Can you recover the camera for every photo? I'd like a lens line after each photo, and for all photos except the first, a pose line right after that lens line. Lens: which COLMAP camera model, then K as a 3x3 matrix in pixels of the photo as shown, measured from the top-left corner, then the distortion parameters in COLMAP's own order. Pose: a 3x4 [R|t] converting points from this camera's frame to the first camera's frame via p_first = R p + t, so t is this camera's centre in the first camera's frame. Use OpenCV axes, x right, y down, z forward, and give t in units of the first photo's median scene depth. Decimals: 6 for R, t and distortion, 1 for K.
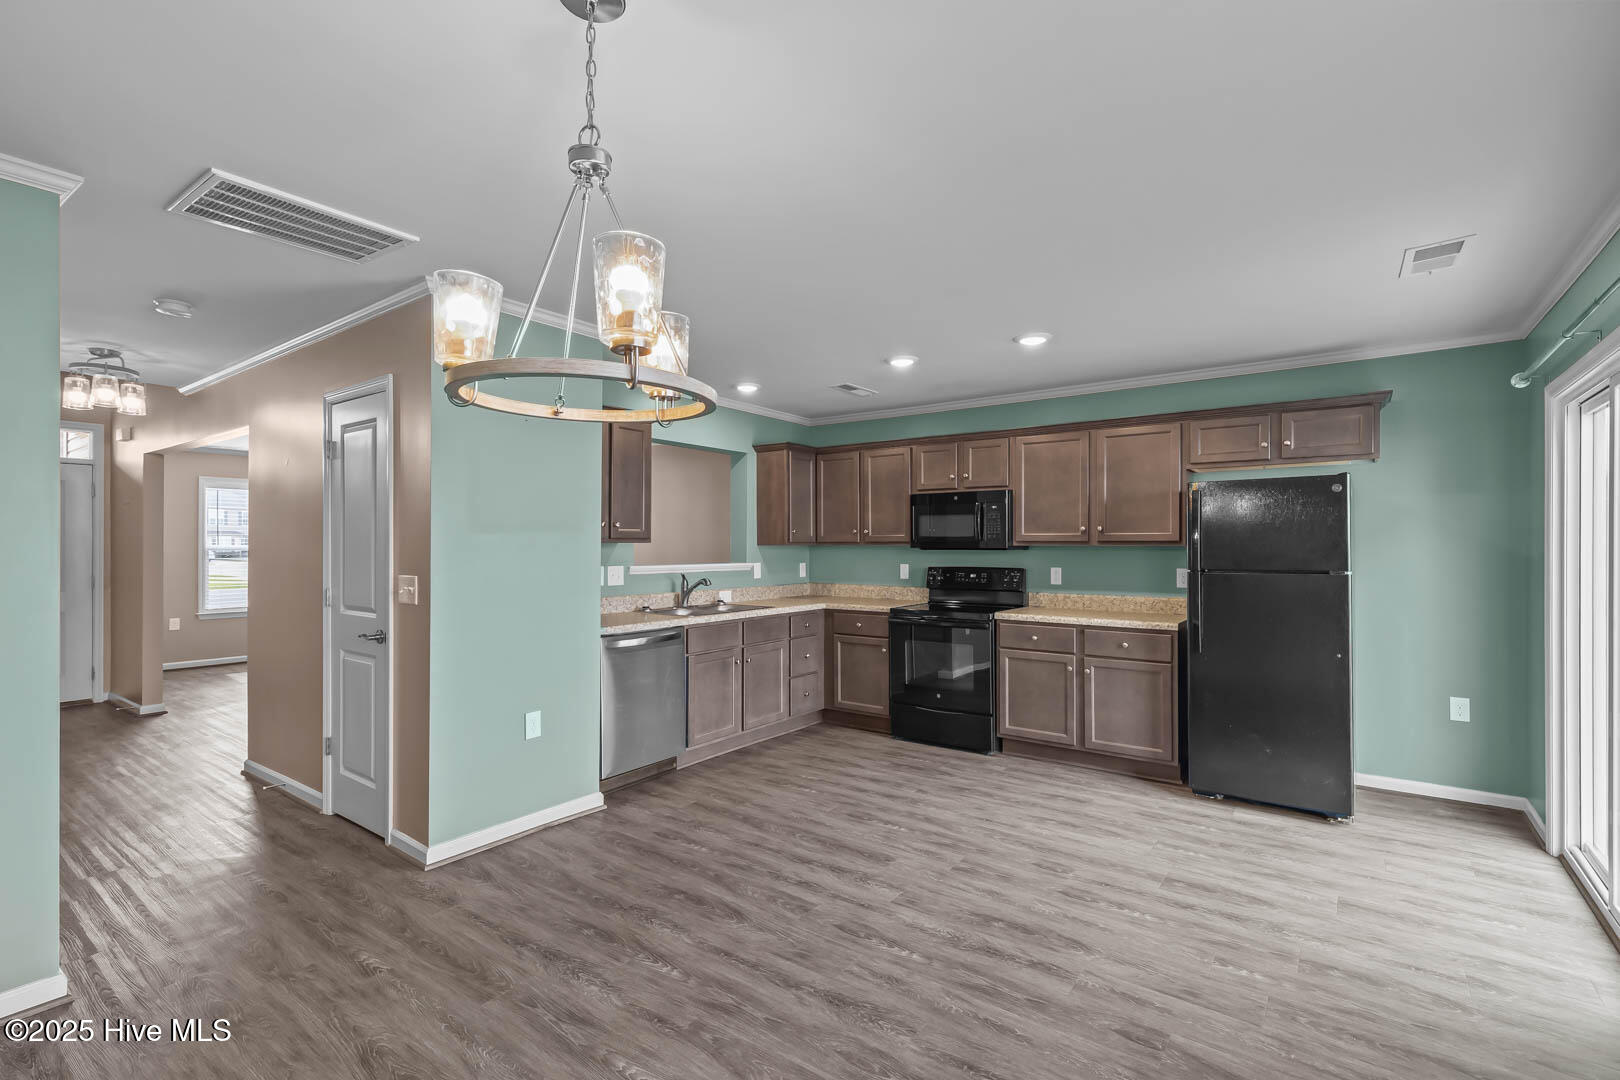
lens RADIAL K [[738.7, 0, 819.2], [0, 738.7, 538.8], [0, 0, 1]] dist [-0.001023, -0.000194]
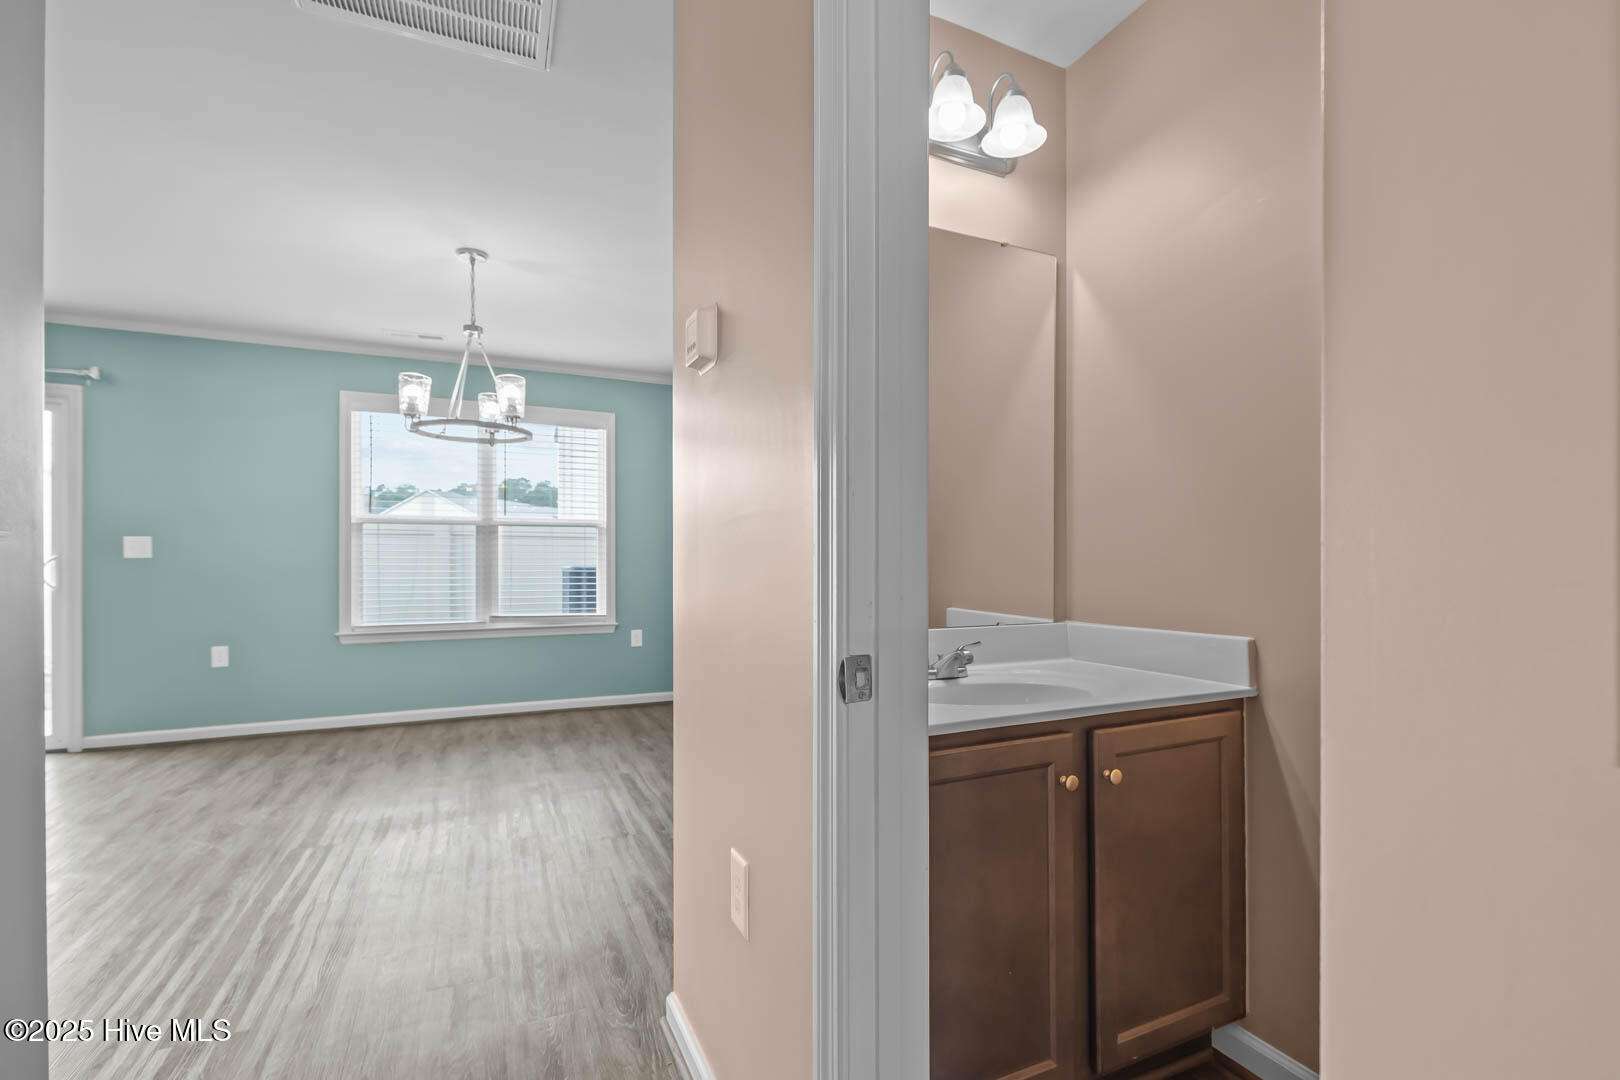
lens RADIAL K [[738.7, 0, 819.9], [0, 738.7, 552.0], [0, 0, 1]] dist [-0.001023, -0.000194]
pose [[-0.868526, 0.004828, 0.495619, -0.915047], [0.004209, 0.999988, -0.002366, 0.074268], [-0.495625, 0.000031, -0.868537, 0.948337]]
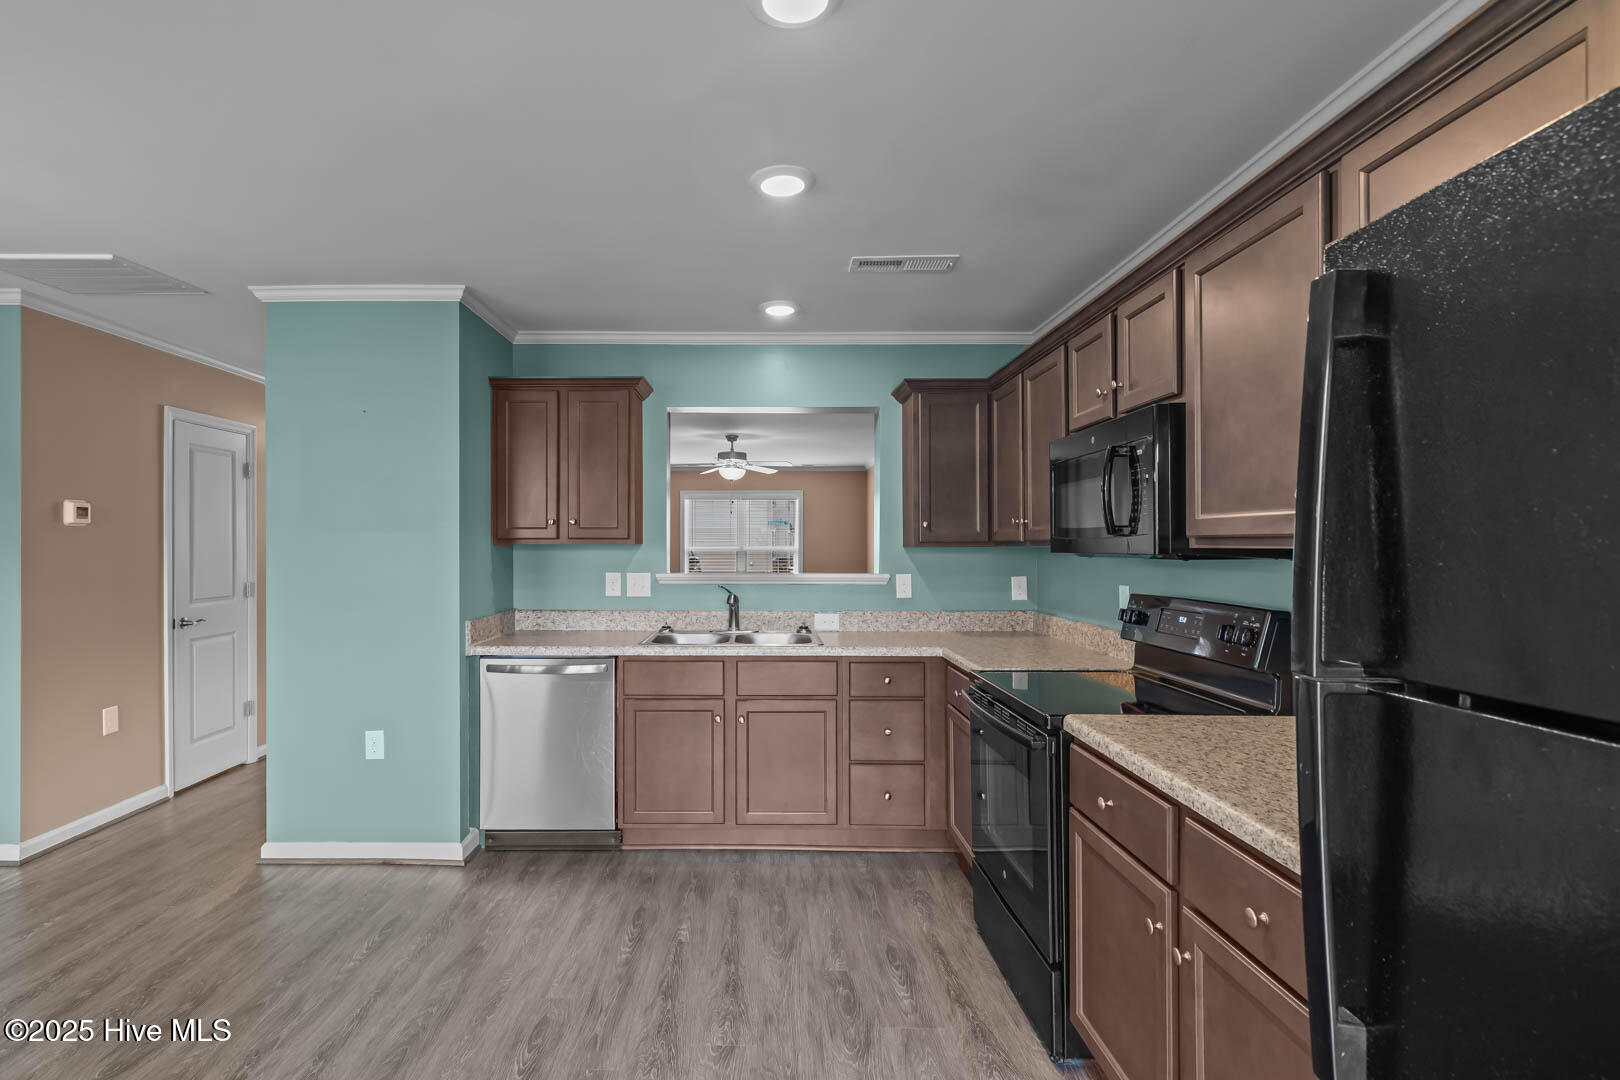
lens RADIAL K [[779.3, 0, 752.8], [0, 779.3, 534.5], [0, 0, 1]] dist [0.000527, -0.000024]
pose [[0.578955, -0.008877, -0.815311, 0.612300], [0.003259, 0.999958, -0.008573, 0.005259], [0.815353, 0.002307, 0.578960, 0.767655]]
